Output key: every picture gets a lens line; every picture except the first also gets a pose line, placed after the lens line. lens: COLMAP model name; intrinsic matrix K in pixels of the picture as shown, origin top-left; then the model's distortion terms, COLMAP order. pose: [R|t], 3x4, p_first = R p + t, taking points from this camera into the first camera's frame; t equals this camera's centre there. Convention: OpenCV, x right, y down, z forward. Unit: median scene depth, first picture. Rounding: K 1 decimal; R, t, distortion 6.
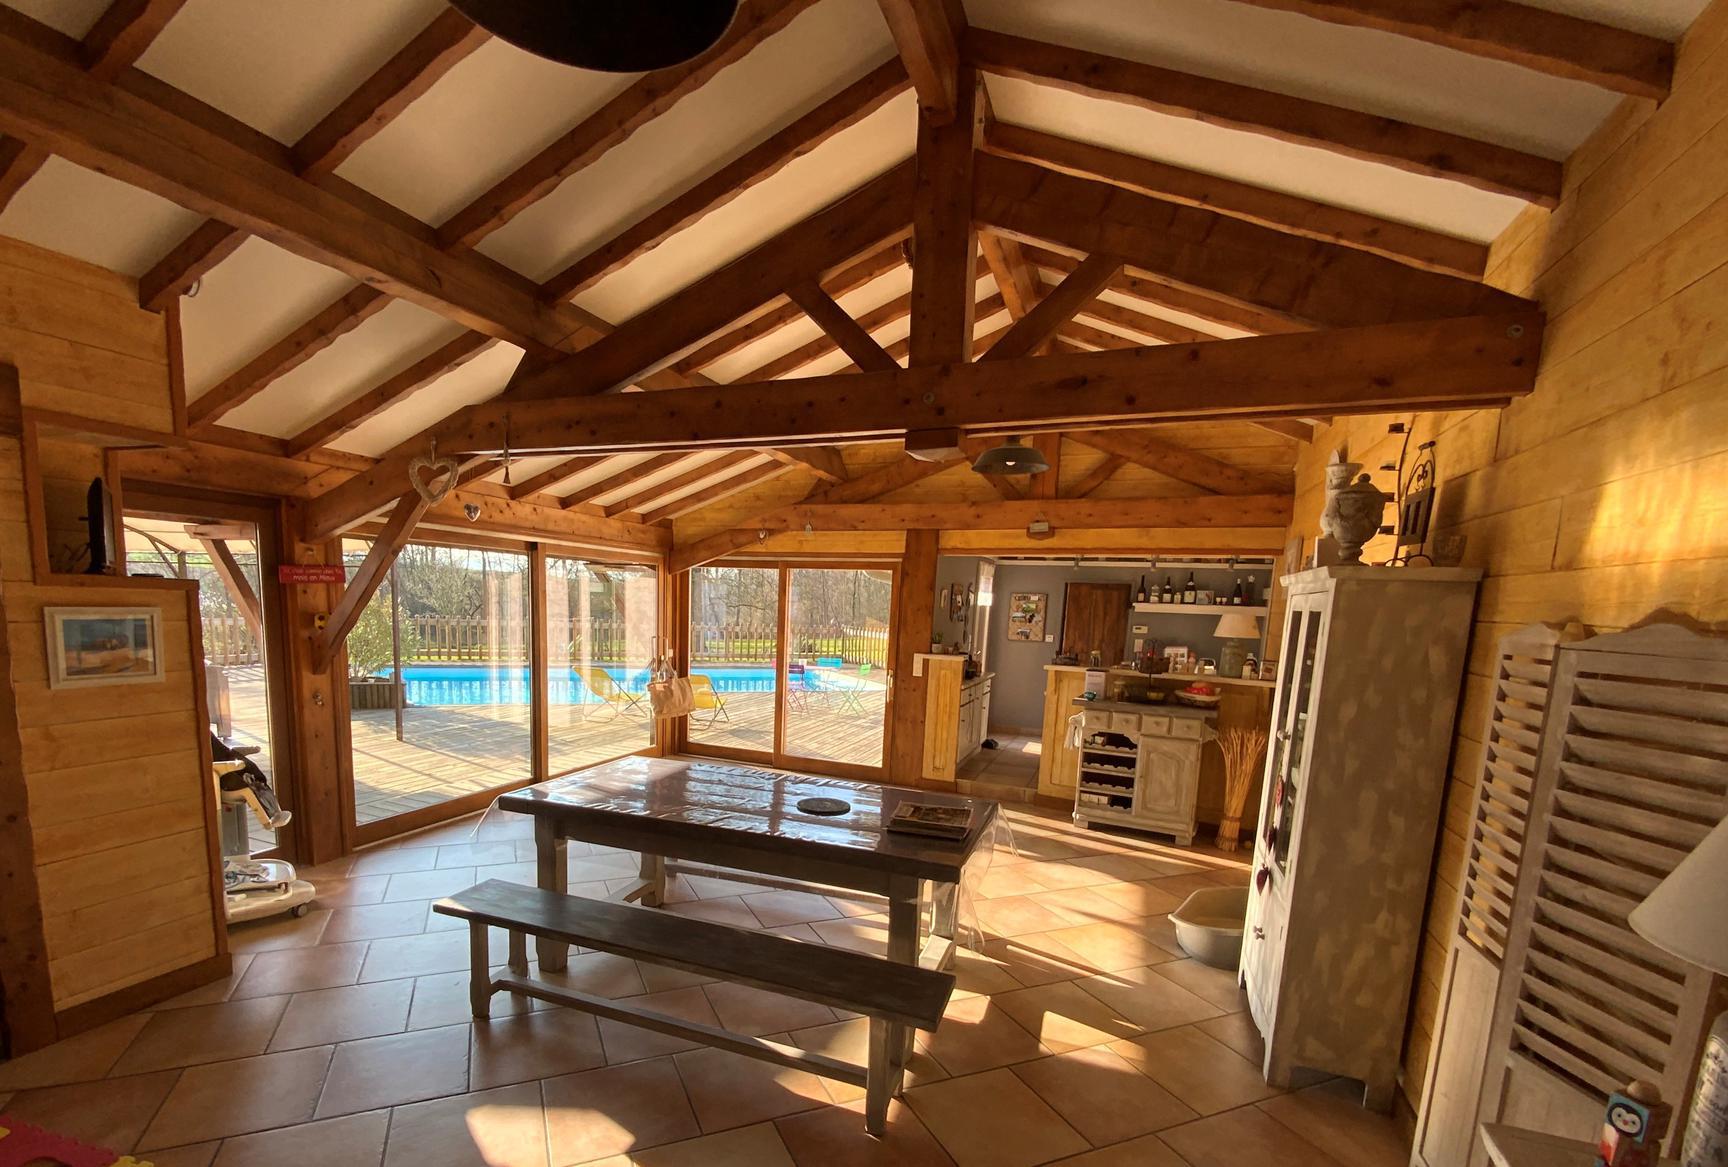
lens RADIAL K [[721.1, 0, 864.0], [0, 721.1, 583.5], [0, 0, 1]] dist [-0.000016, 0.000002]
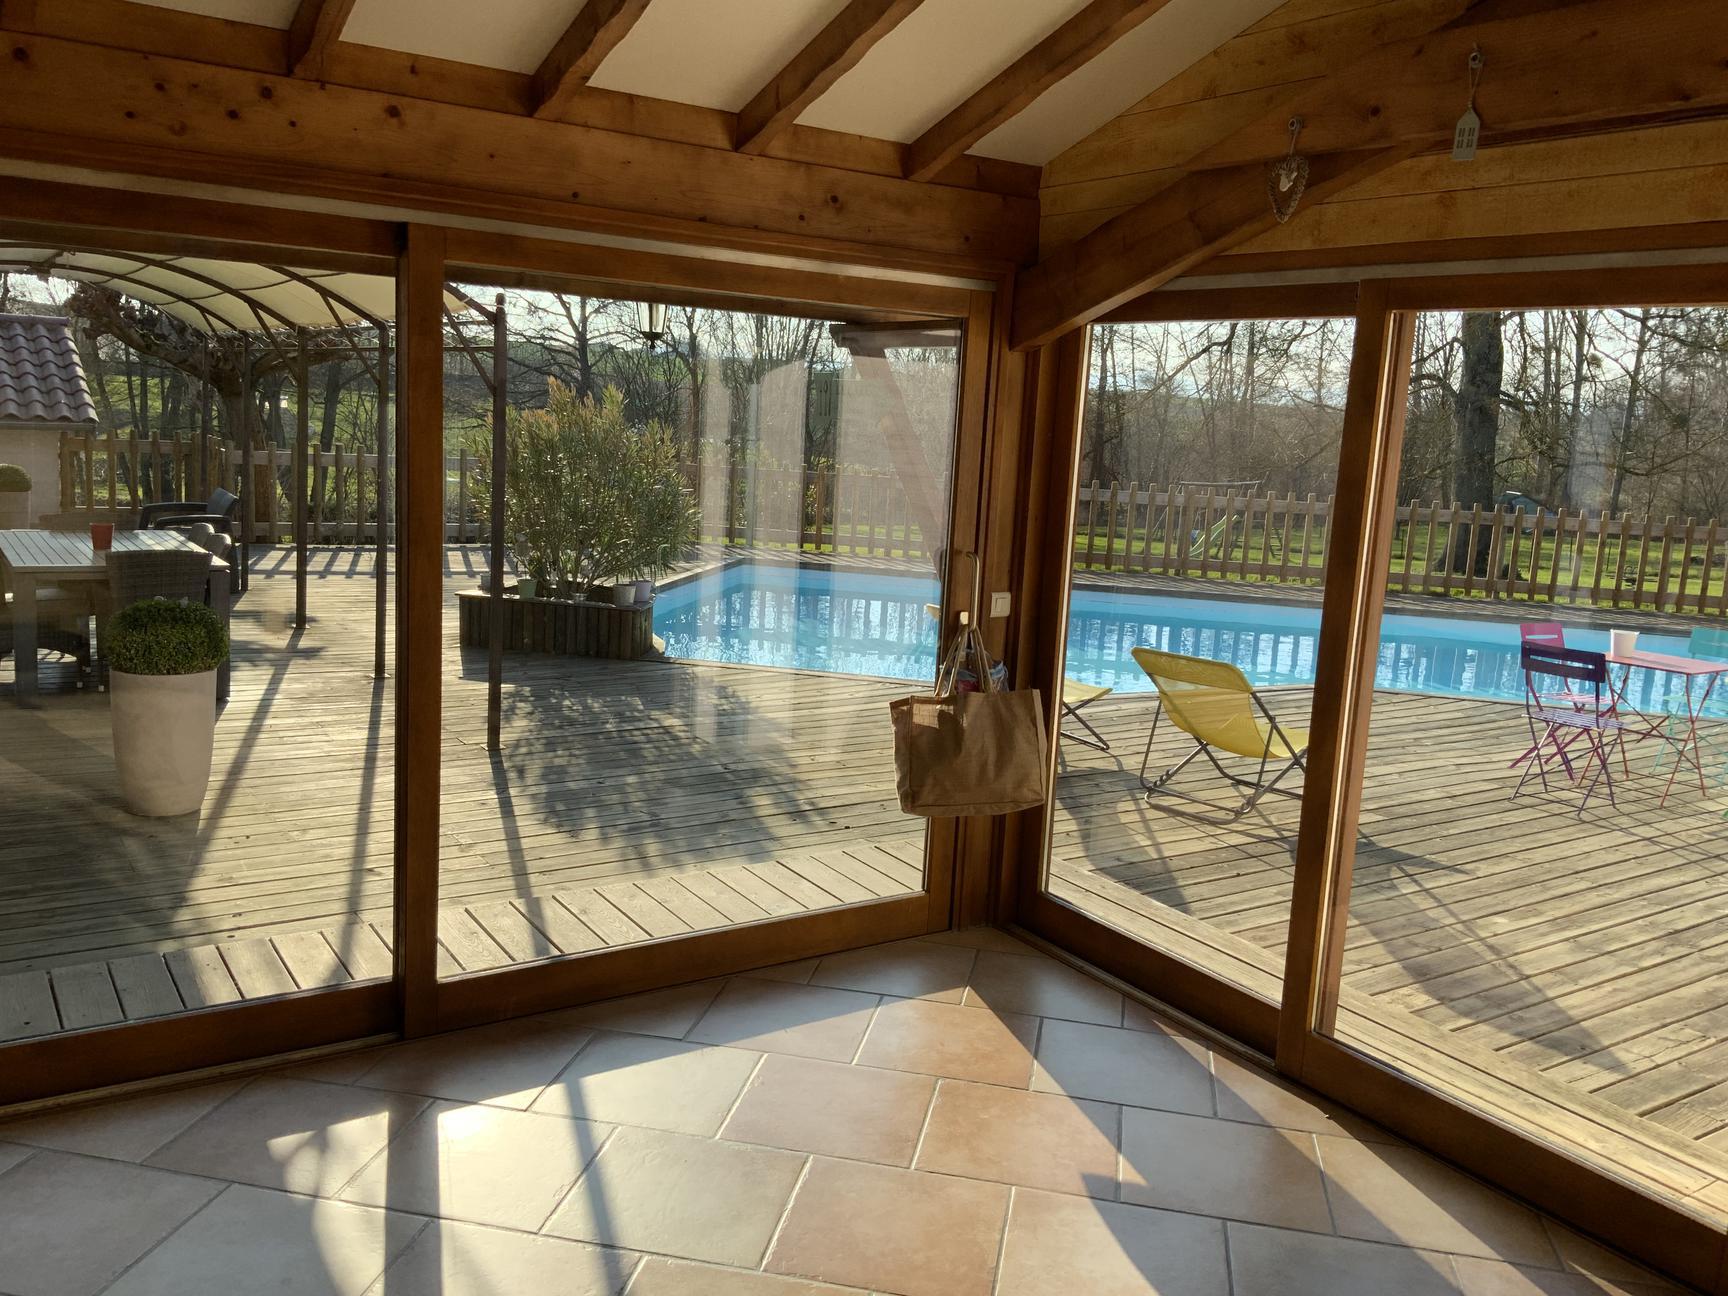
lens RADIAL K [[1478.2, 0, 864.0], [0, 1478.2, 648.0], [0, 0, 1]] dist [0.006904, -0.001020]
pose [[0.814711, 0.089411, -0.572933, 0.061454], [0.000014, 0.988038, 0.154212, 0.018957], [0.579868, -0.125646, 0.804964, 0.526254]]
